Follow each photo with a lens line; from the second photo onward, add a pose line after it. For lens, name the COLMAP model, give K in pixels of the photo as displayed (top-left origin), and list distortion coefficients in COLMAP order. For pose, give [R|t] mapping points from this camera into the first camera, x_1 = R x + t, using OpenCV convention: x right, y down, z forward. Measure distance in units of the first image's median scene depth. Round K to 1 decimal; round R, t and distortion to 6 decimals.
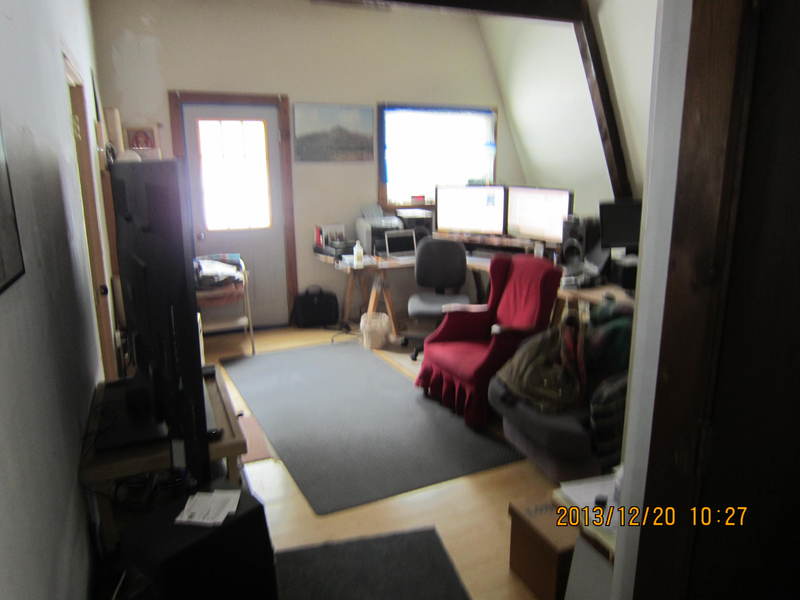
lens RADIAL K [[568.5, 0, 399.5], [0, 568.5, 300.7], [0, 0, 1]] dist [-0.035555, 0.015991]
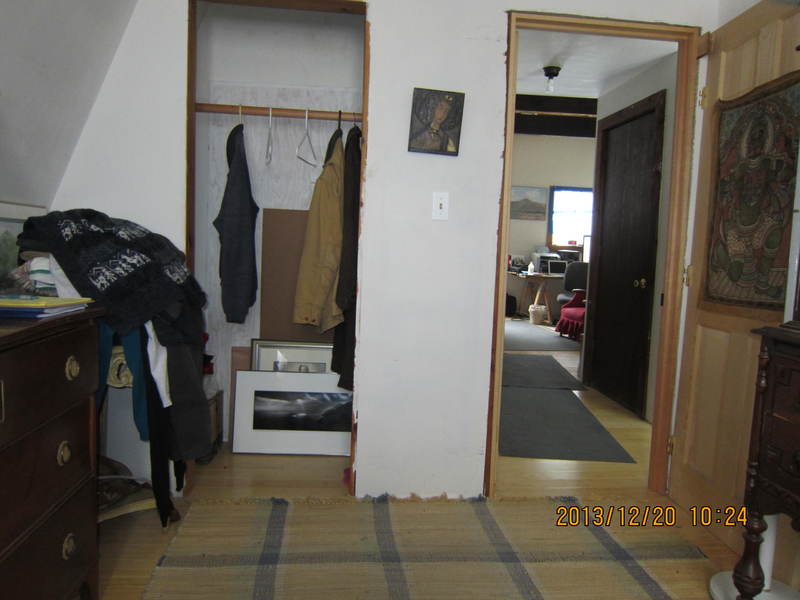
lens RADIAL K [[568.5, 0, 399.8], [0, 568.5, 297.2], [0, 0, 1]] dist [-0.035555, 0.015991]
pose [[0.949549, 0.070646, -0.305560, 0.077710], [-0.111930, 0.986473, -0.119757, 0.239367], [0.292966, 0.147917, 0.944612, -0.704920]]
